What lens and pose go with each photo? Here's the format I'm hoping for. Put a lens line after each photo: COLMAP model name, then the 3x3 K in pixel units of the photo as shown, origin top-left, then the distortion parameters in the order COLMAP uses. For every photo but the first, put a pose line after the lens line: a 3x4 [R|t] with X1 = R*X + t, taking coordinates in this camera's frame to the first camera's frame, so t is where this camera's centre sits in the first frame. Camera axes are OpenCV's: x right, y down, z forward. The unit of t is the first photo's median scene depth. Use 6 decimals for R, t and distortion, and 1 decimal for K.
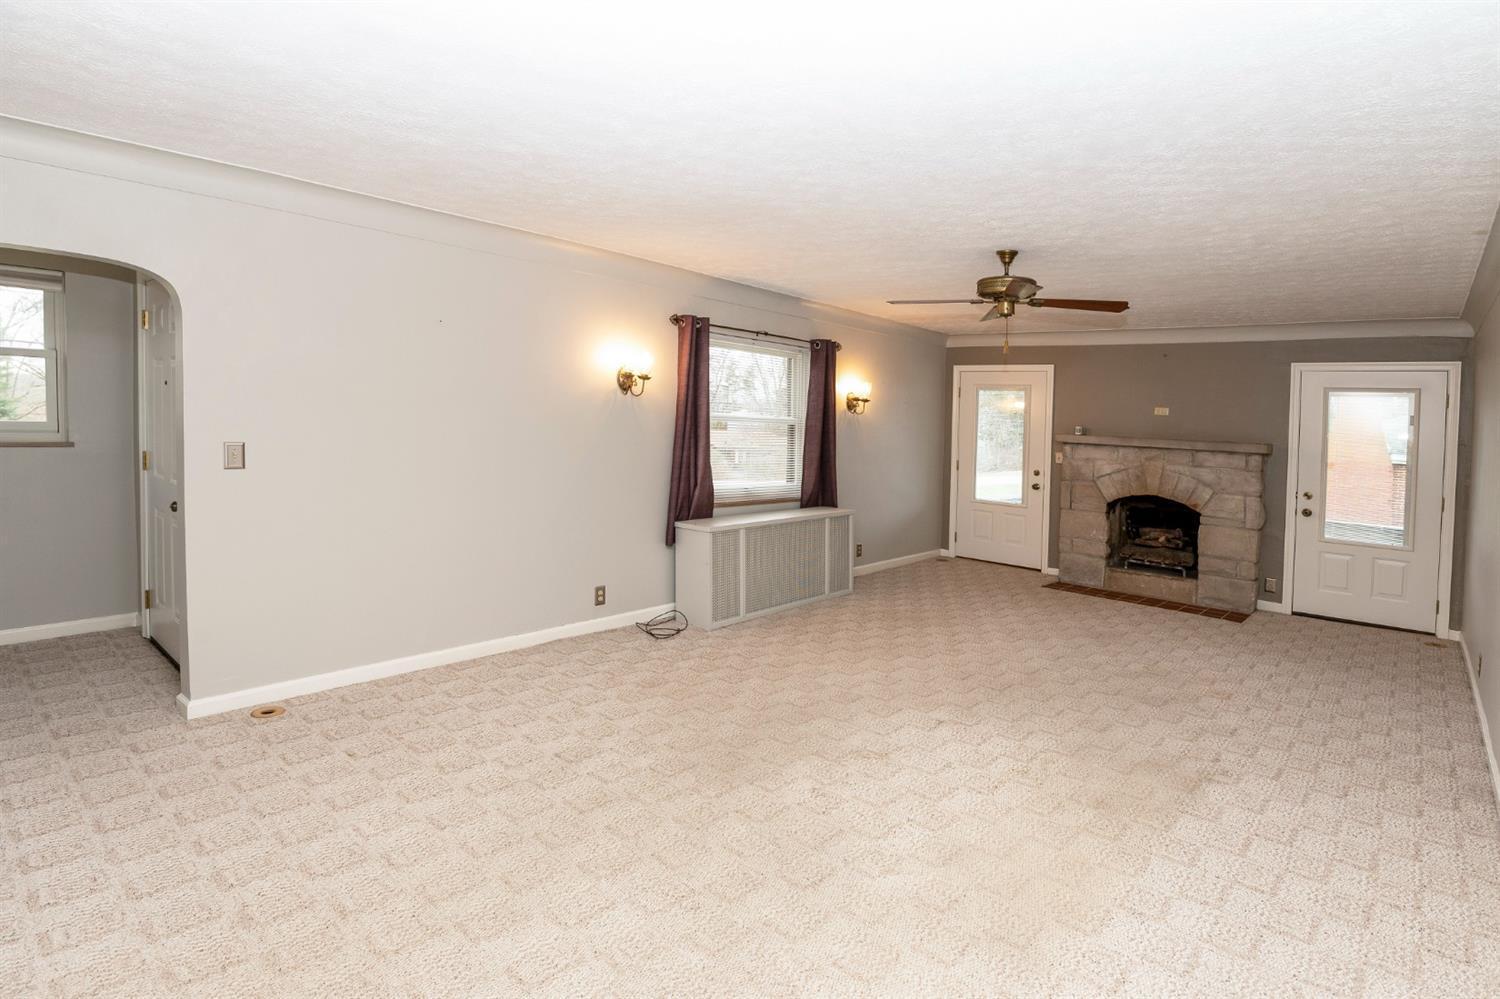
lens RADIAL K [[807.2, 0, 753.5], [0, 807.2, 501.4], [0, 0, 1]] dist [-0.001120, -0.000341]
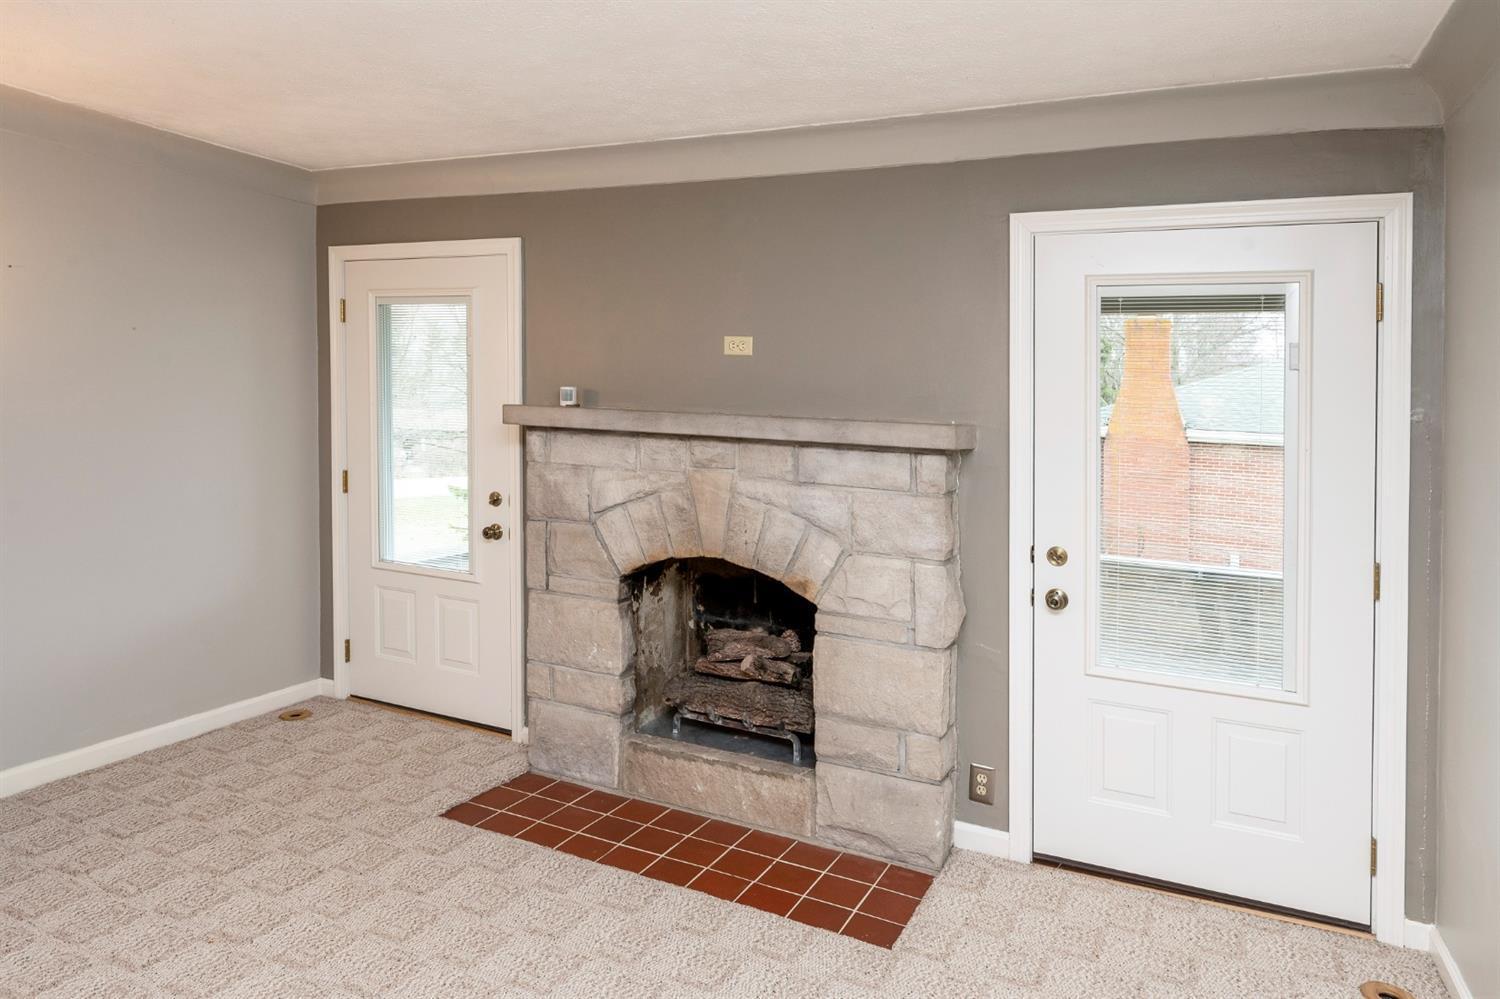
lens RADIAL K [[952.0, 0, 747.9], [0, 952.0, 496.0], [0, 0, 1]] dist [0.031691, 0.001505]
pose [[0.968379, -0.033718, 0.247195, 0.399078], [0.032694, 0.999431, 0.008245, -0.041069], [-0.247332, 0.000097, 0.968931, 0.548676]]
